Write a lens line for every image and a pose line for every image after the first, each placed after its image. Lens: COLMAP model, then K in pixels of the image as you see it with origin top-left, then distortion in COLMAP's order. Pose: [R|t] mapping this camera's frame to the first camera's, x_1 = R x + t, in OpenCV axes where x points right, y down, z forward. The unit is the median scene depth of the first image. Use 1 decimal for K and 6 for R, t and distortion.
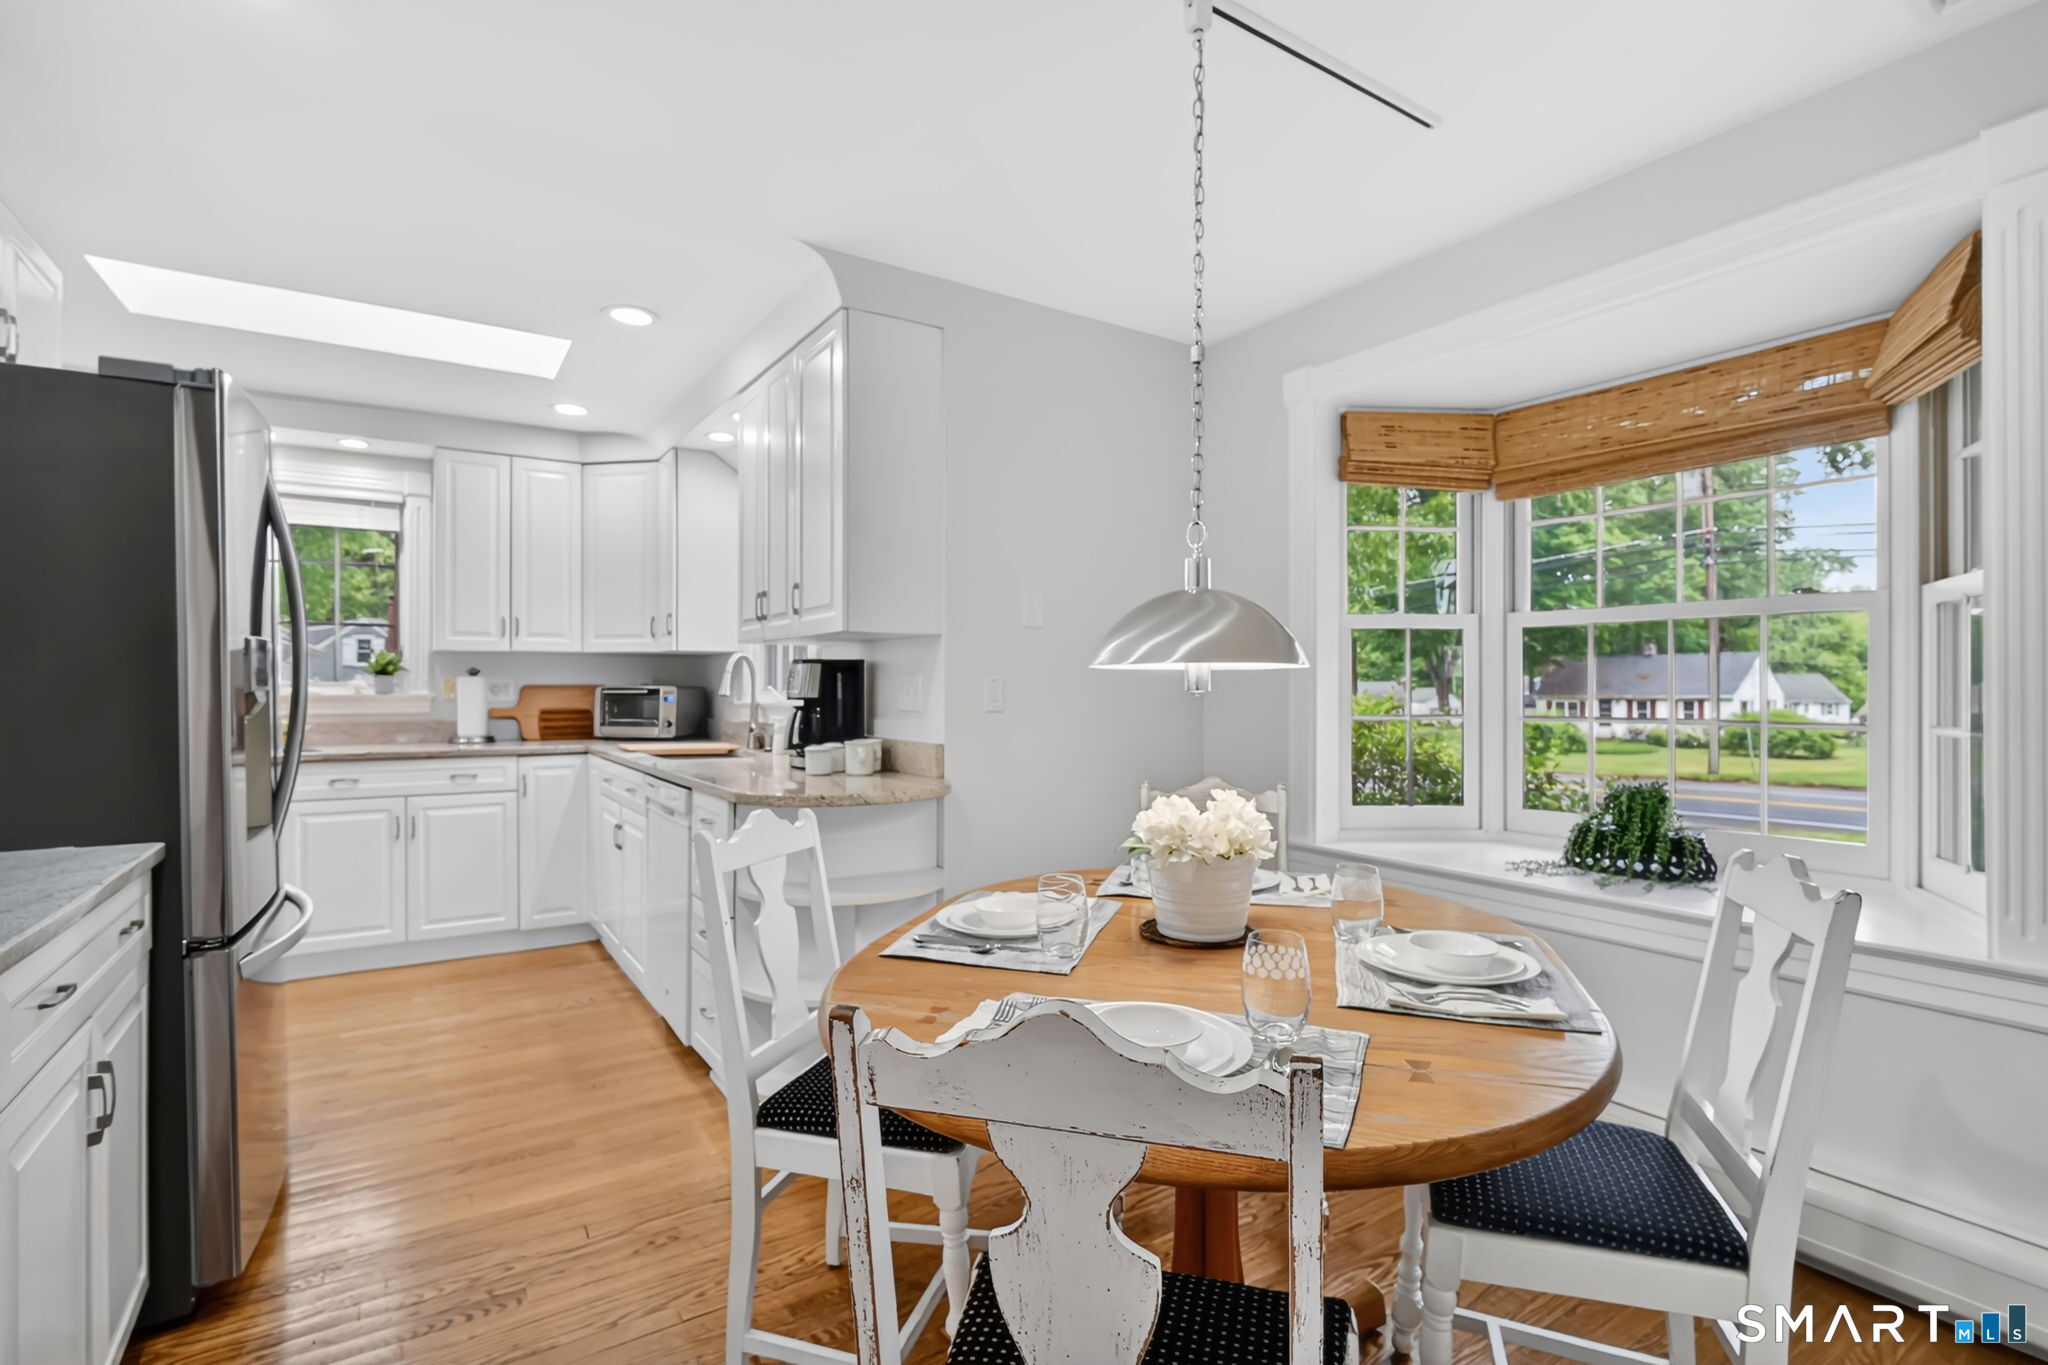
lens RADIAL K [[986.3, 0, 1022.0], [0, 986.3, 684.8], [0, 0, 1]] dist [0.001295, -0.000076]
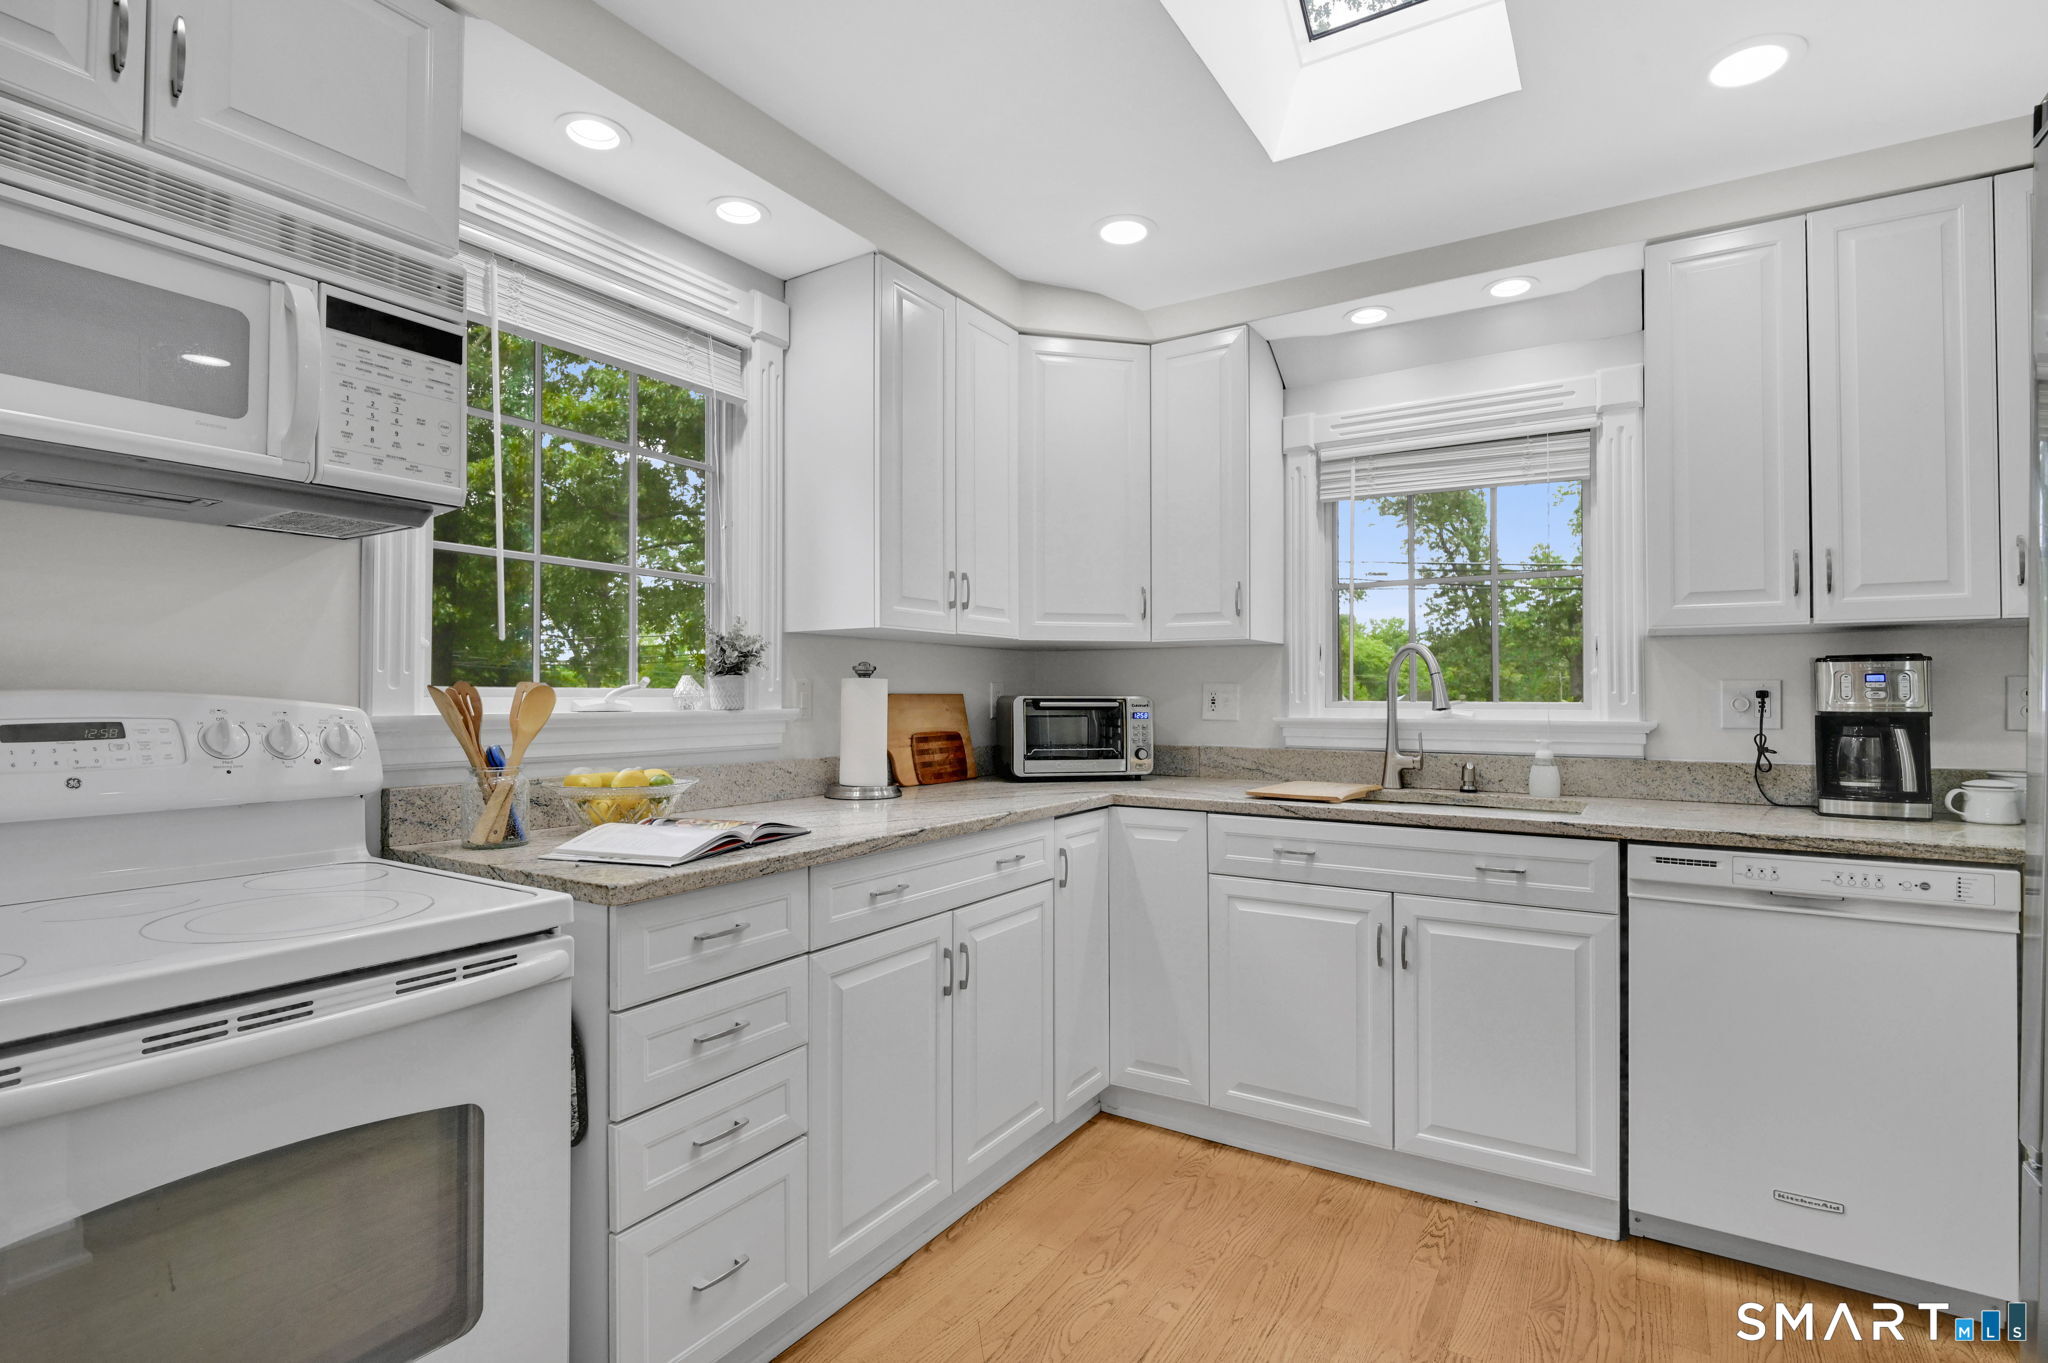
lens RADIAL K [[986.3, 0, 1025.4], [0, 986.3, 683.4], [0, 0, 1]] dist [0.001295, -0.000076]
pose [[0.904276, 0.003785, 0.426932, -0.716901], [0.002449, 0.999898, -0.014051, 0.002853], [-0.426942, 0.013752, 0.904175, 0.459012]]
